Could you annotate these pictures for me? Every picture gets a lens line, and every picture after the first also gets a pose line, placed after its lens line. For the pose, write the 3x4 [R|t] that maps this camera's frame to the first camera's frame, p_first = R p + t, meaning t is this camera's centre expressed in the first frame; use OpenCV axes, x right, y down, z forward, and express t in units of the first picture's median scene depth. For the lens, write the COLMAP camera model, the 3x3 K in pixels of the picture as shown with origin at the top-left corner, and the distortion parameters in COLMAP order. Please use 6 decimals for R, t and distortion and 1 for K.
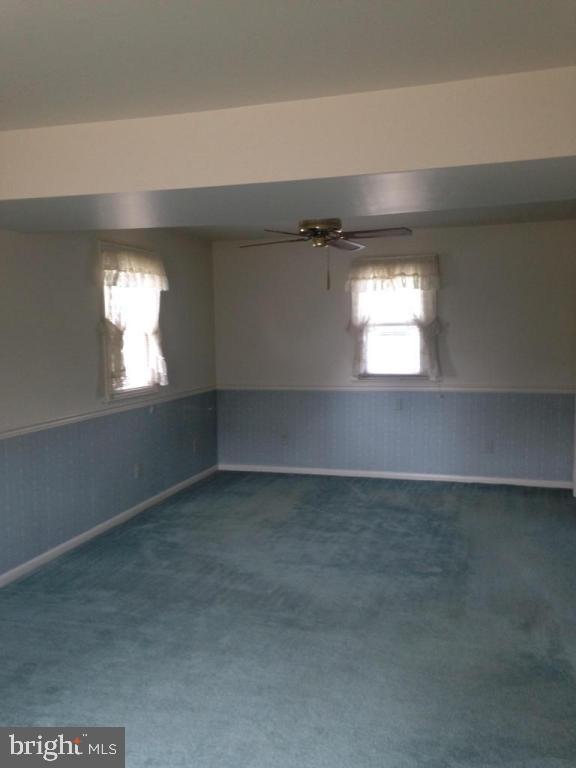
lens RADIAL K [[703.2, 0, 290.2], [0, 703.2, 379.8], [0, 0, 1]] dist [0.097184, 0.000000]
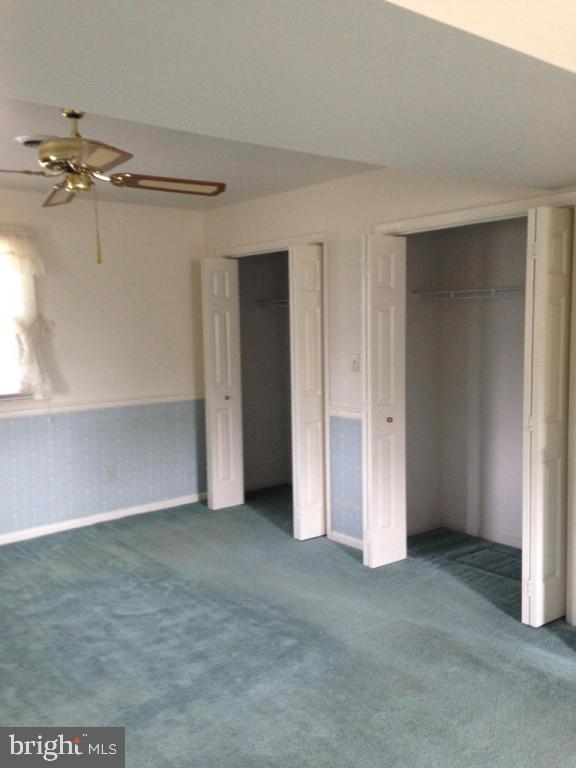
lens RADIAL K [[703.2, 0, 288.6], [0, 703.2, 390.4], [0, 0, 1]] dist [0.097184, 0.000000]
pose [[0.554807, -0.083349, 0.827794, -0.270310], [0.075870, 0.995892, 0.049424, -0.026092], [-0.828512, 0.035384, 0.558852, 0.374148]]
